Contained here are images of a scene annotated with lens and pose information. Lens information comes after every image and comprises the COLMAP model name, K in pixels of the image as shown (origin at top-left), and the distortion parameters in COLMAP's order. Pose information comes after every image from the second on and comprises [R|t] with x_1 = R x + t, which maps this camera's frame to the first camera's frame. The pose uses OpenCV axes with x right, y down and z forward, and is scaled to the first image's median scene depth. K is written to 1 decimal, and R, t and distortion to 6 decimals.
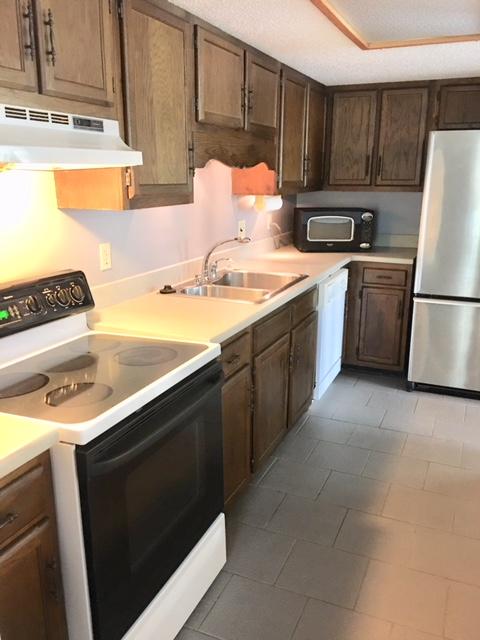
lens RADIAL K [[545.0, 0, 240.6], [0, 545.0, 318.1], [0, 0, 1]] dist [0.046806, -0.060667]
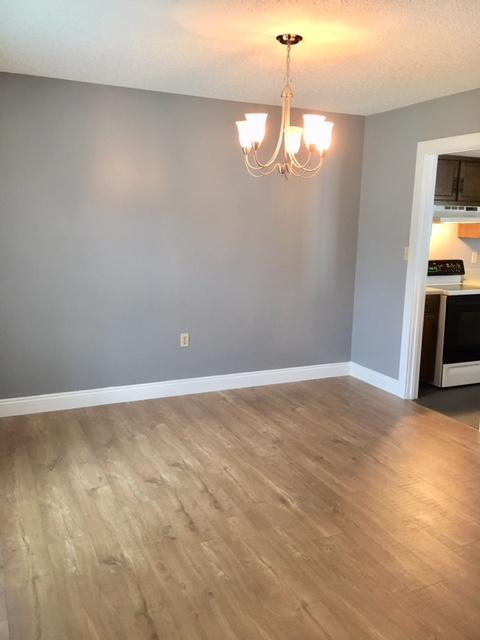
lens RADIAL K [[545.0, 0, 238.1], [0, 545.0, 320.5], [0, 0, 1]] dist [0.046806, -0.060667]
pose [[0.746356, 0.130213, -0.652684, 0.732978], [-0.179419, 0.983732, -0.008911, 0.456452], [0.640906, 0.123754, 0.757578, -1.827146]]
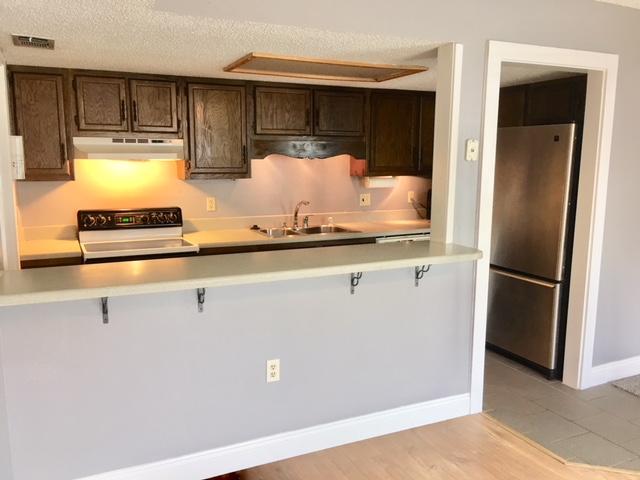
lens RADIAL K [[545.0, 0, 322.0], [0, 545.0, 240.7], [0, 0, 1]] dist [0.046806, -0.060667]
pose [[0.749132, 0.091037, -0.656135, 1.598434], [-0.163274, 0.985328, -0.049704, 0.054992], [0.641984, 0.144364, 0.753004, -0.217203]]
